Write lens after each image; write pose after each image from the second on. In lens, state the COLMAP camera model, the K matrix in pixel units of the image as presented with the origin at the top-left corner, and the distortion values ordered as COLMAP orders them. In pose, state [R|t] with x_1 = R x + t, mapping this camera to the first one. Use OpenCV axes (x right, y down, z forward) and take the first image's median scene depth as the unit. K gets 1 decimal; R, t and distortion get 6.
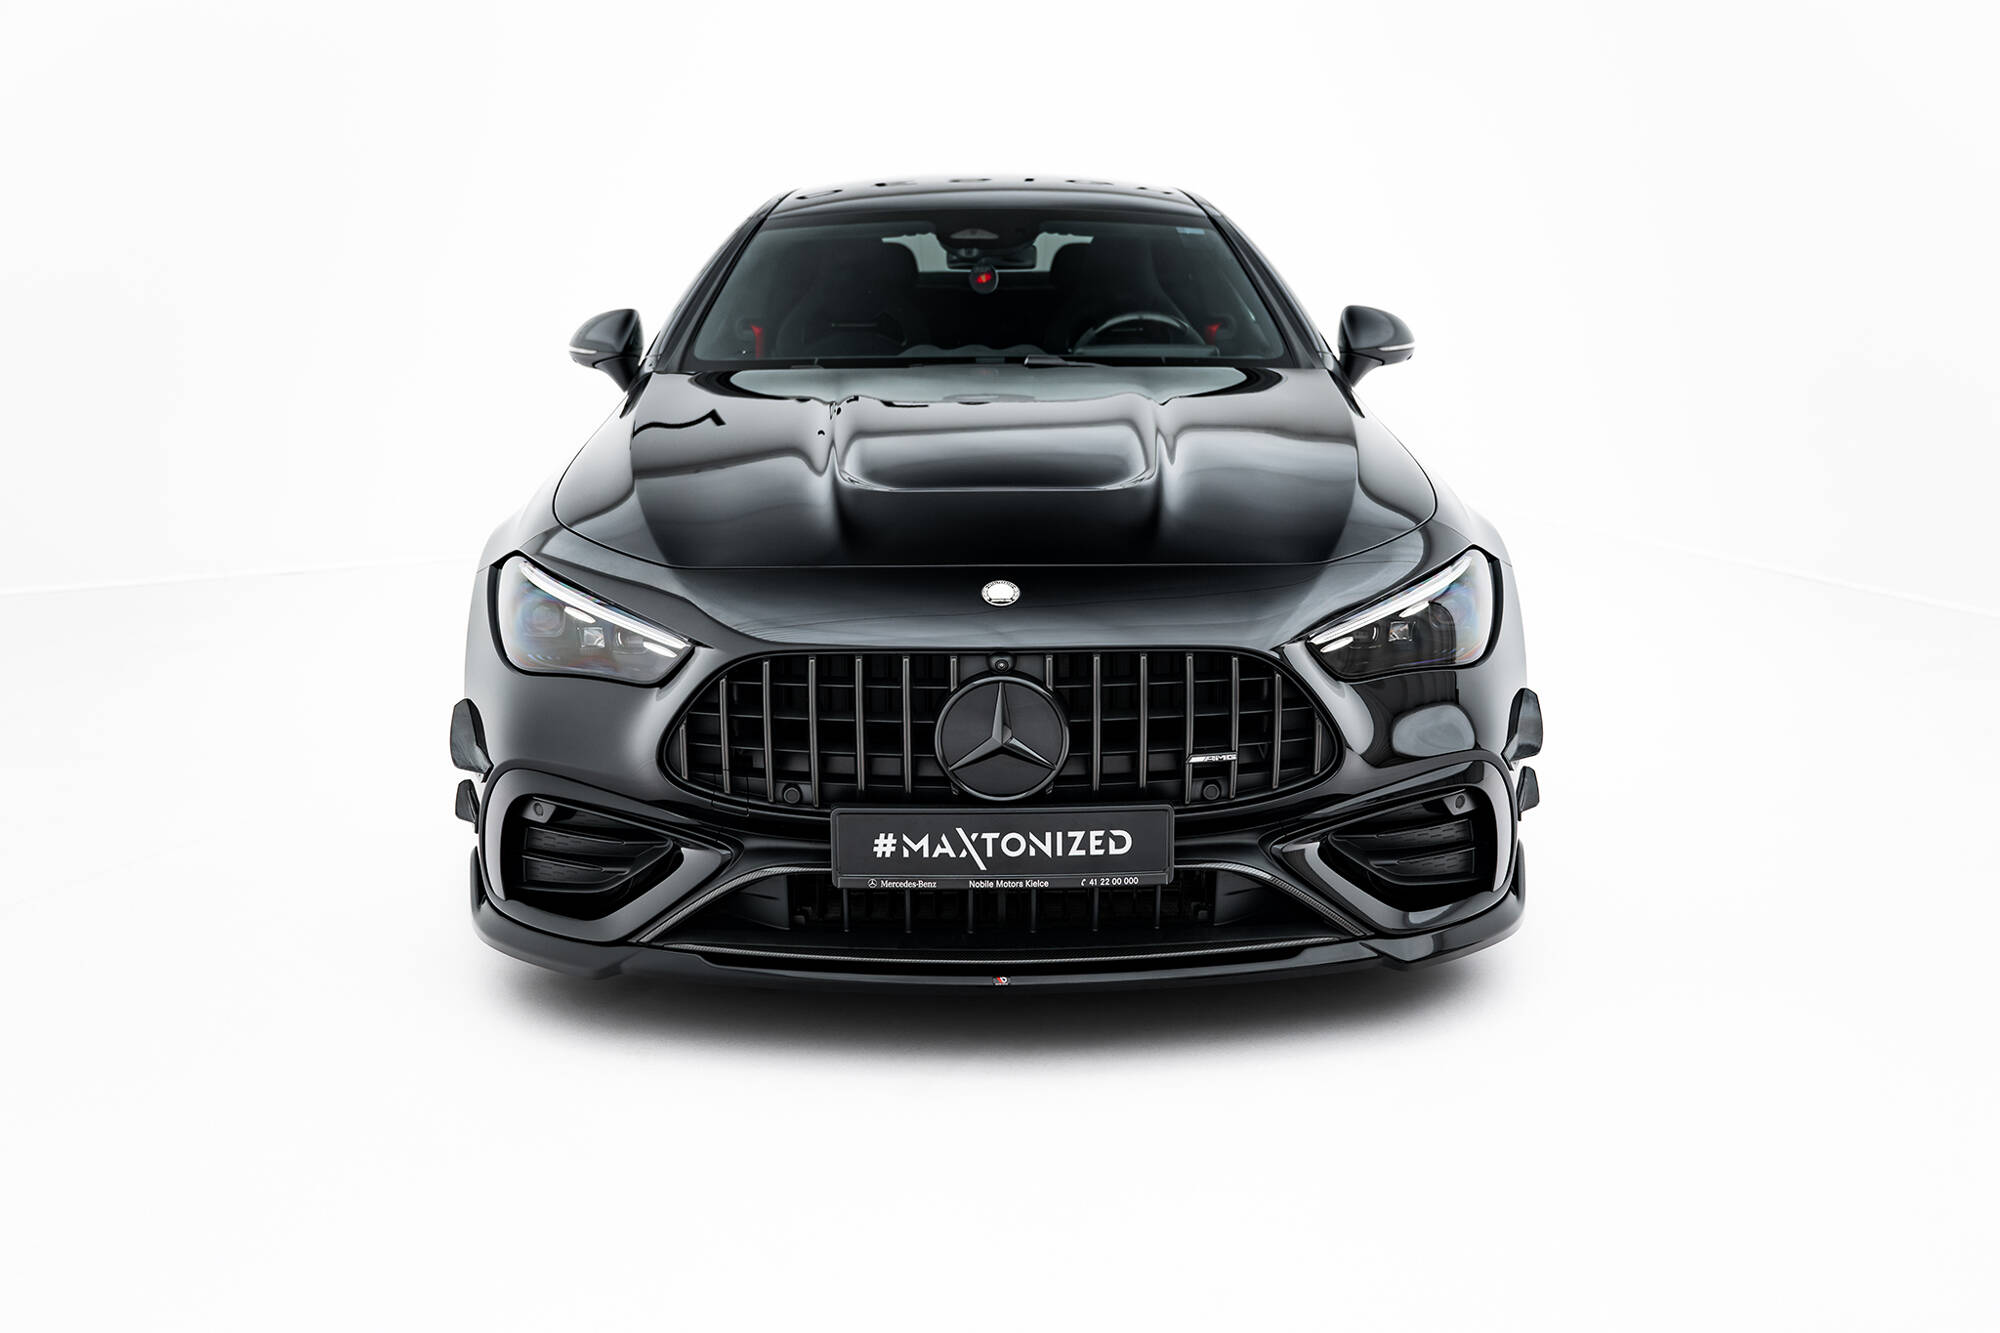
lens RADIAL K [[2147.5, 0, 1000.0], [0, 2147.5, 666.5], [0, 0, 1]] dist [-0.021807, -0.007528]
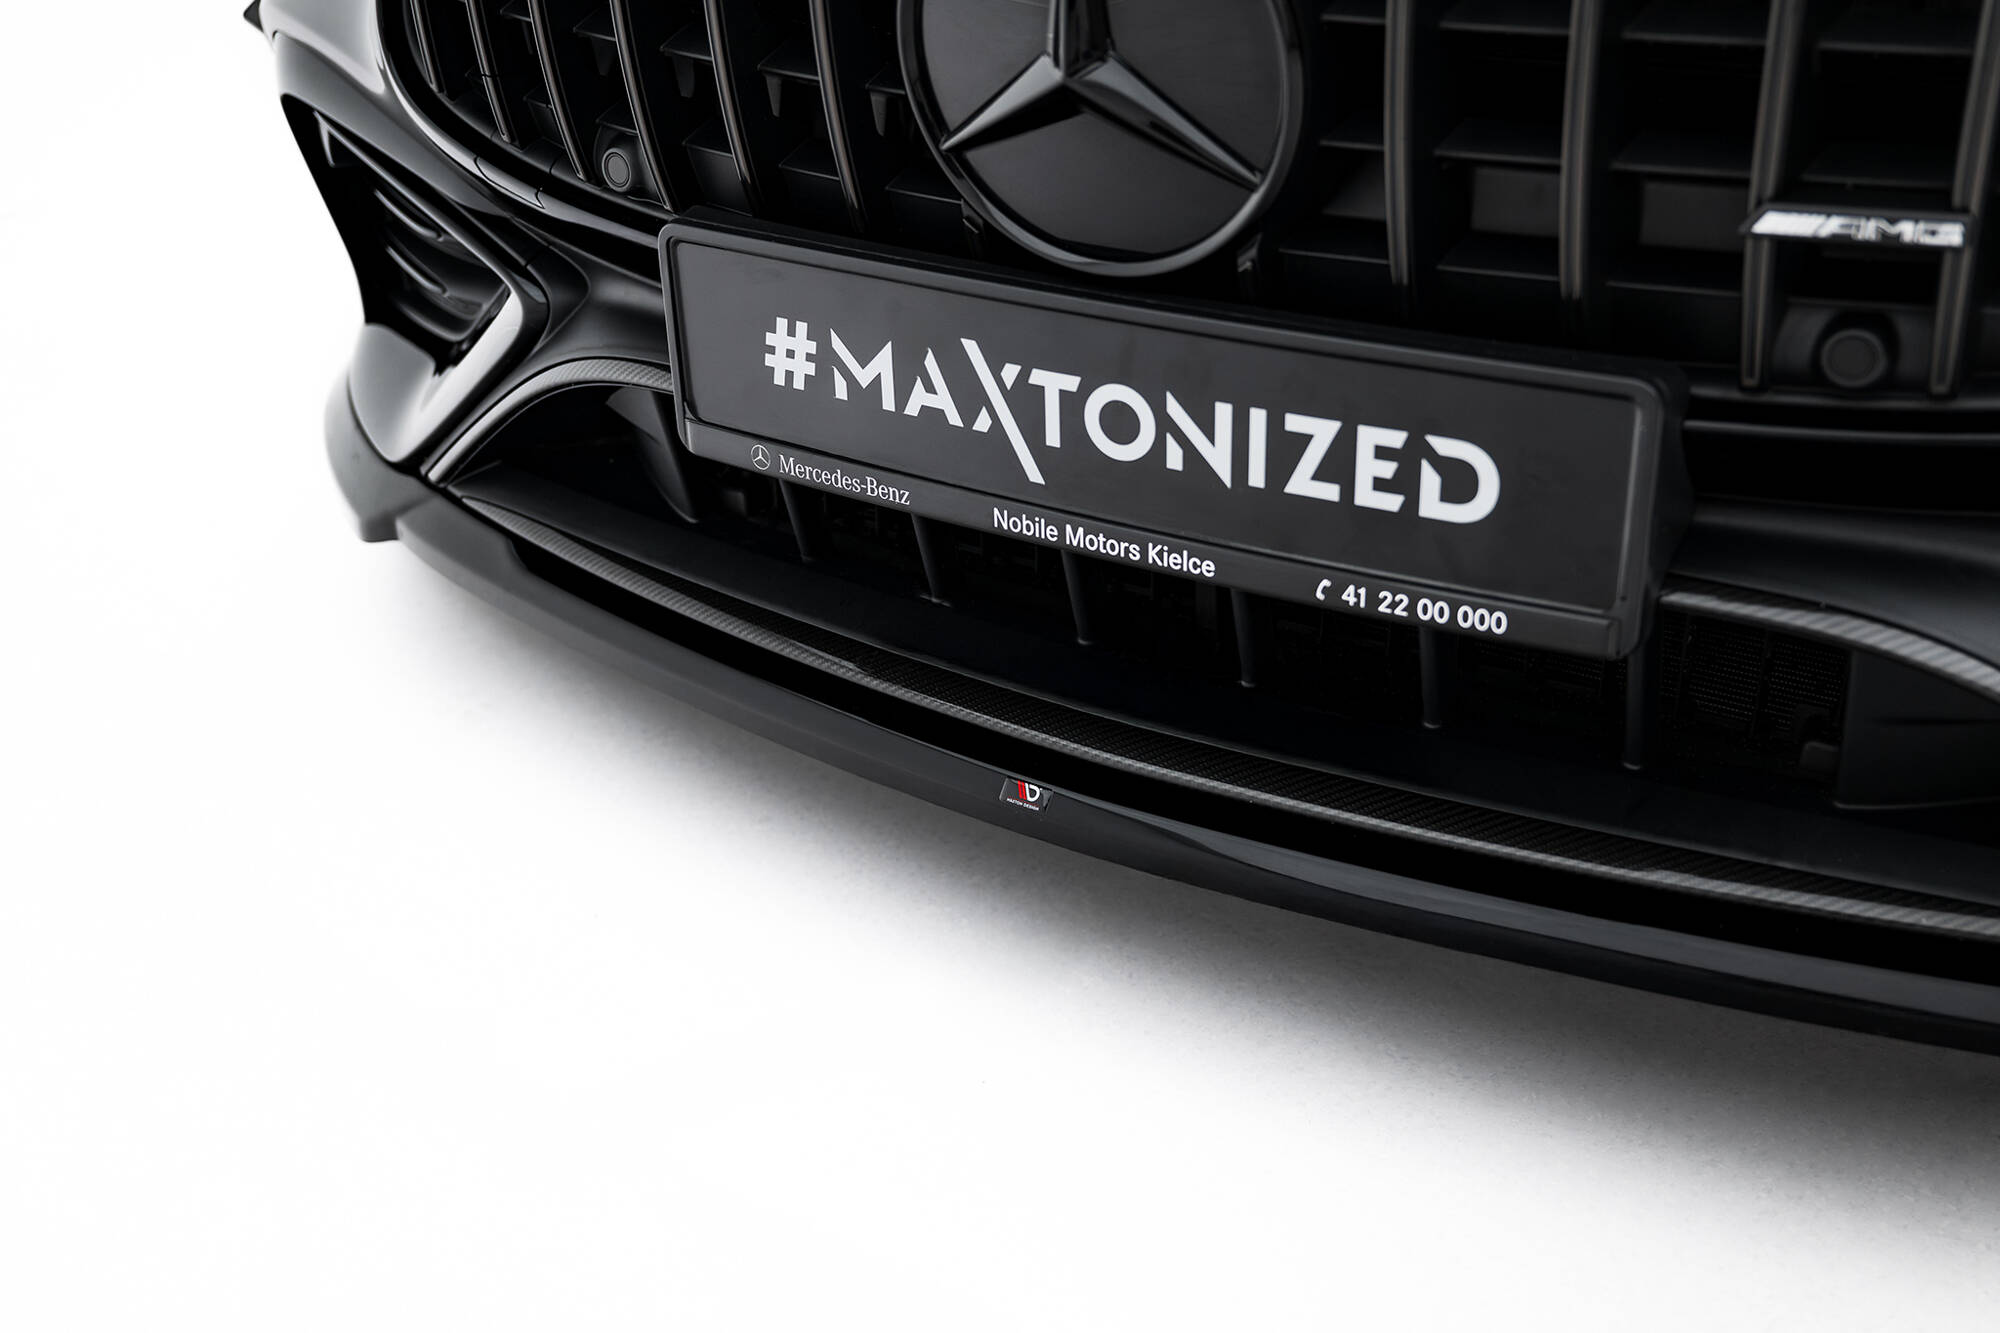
lens RADIAL K [[2147.5, 0, 1000.0], [0, 2147.5, 666.5], [0, 0, 1]] dist [-0.021807, -0.007528]
pose [[0.834205, 0.239643, -0.496663, 0.151512], [-0.079849, 0.943640, 0.321197, 0.019135], [0.545644, -0.228286, 0.806324, 0.736122]]
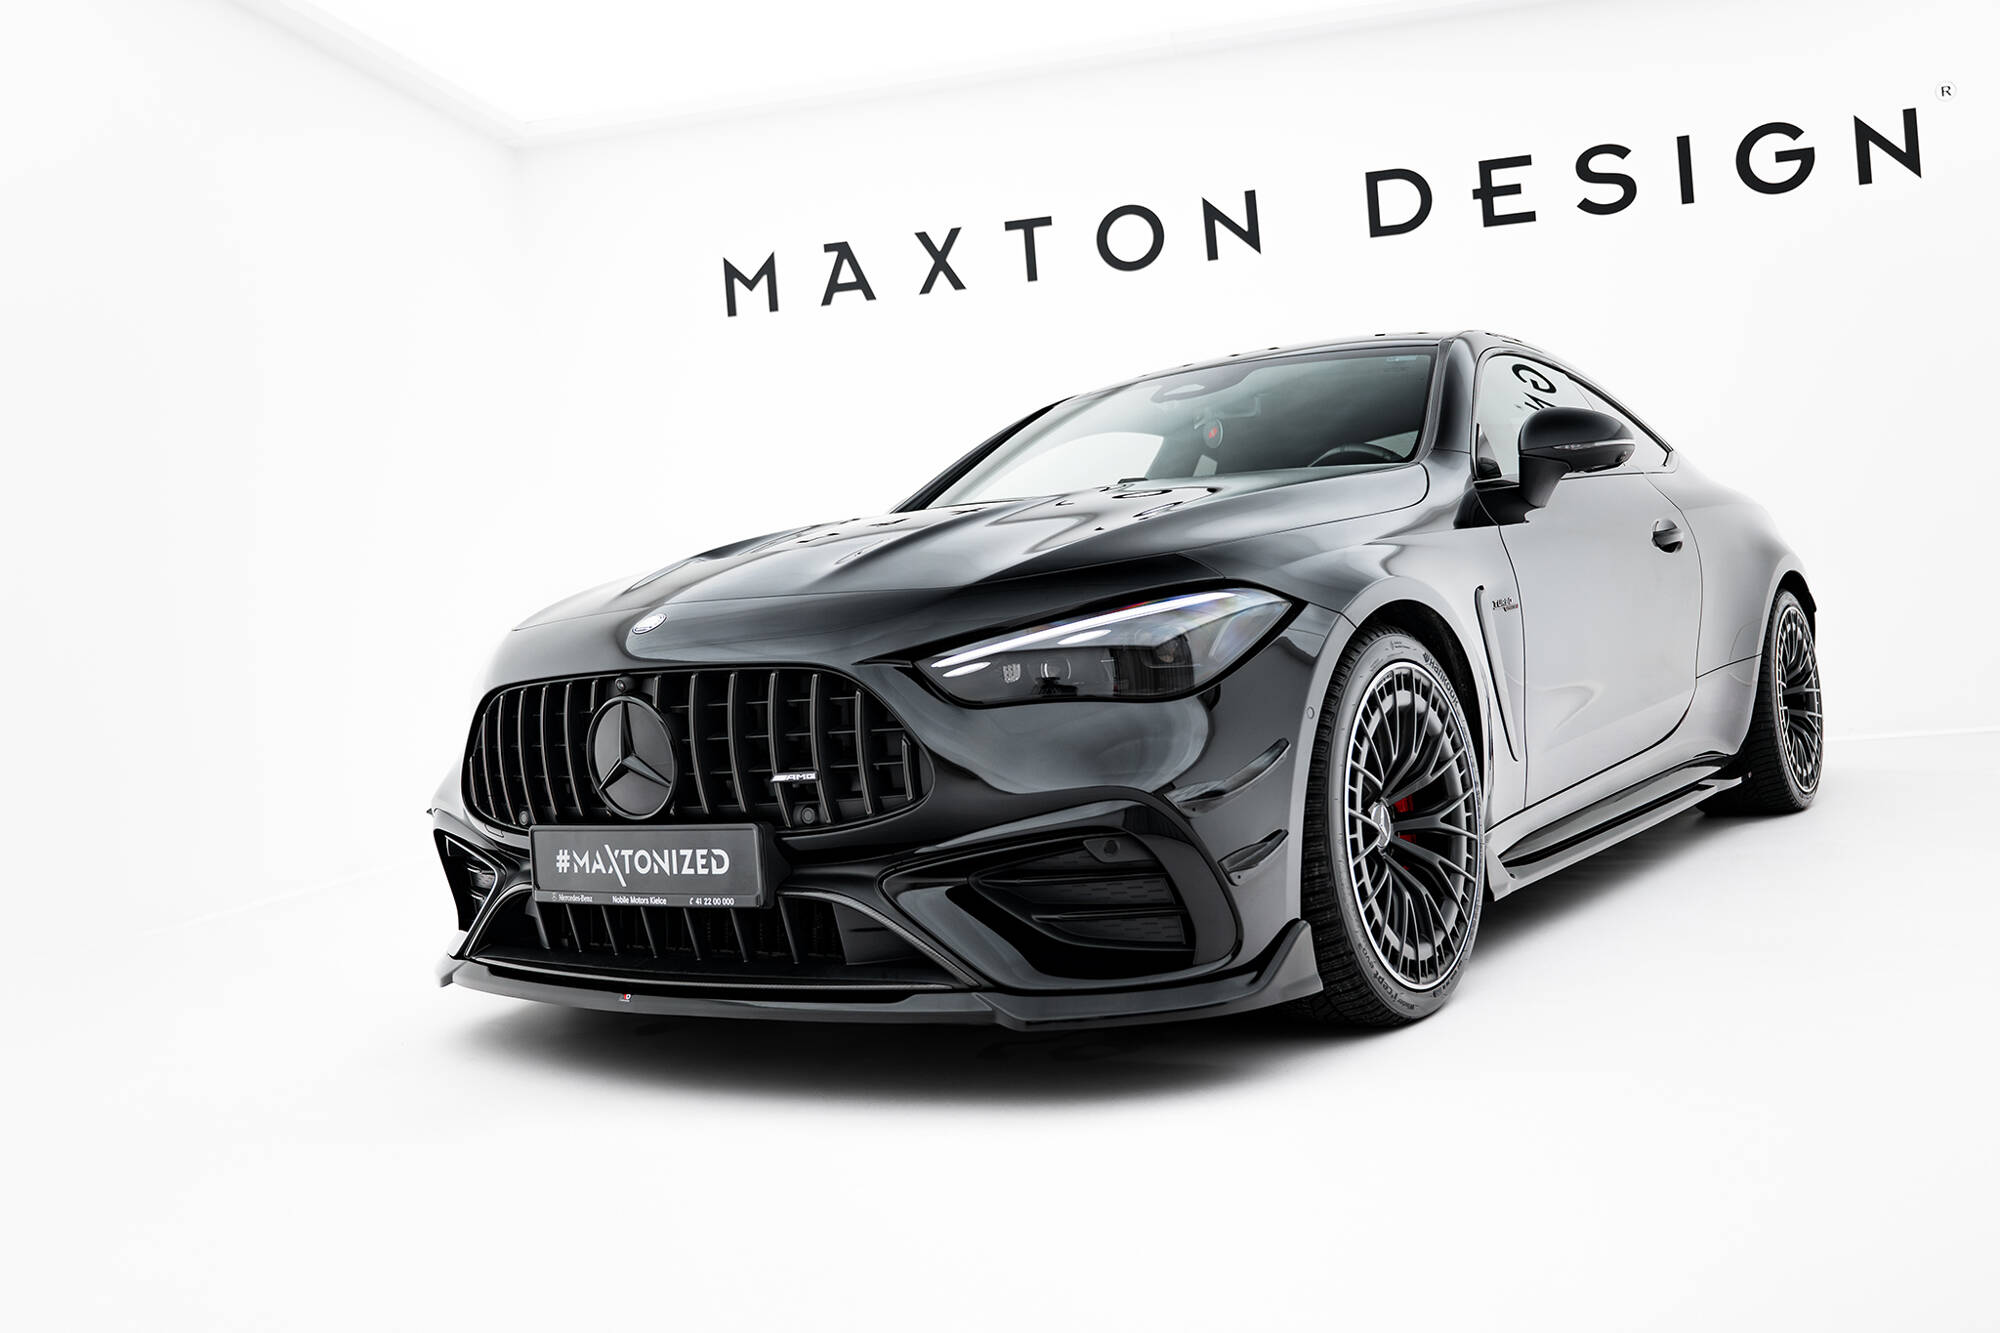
lens RADIAL K [[1845.5, 0, 996.3], [0, 1845.5, 770.7], [0, 0, 1]] dist [-0.002571, -0.000157]
pose [[0.792251, -0.018257, -0.609923, 0.685043], [-0.069253, 0.990404, -0.119601, 0.133999], [0.606253, 0.136993, 0.783384, 0.398707]]
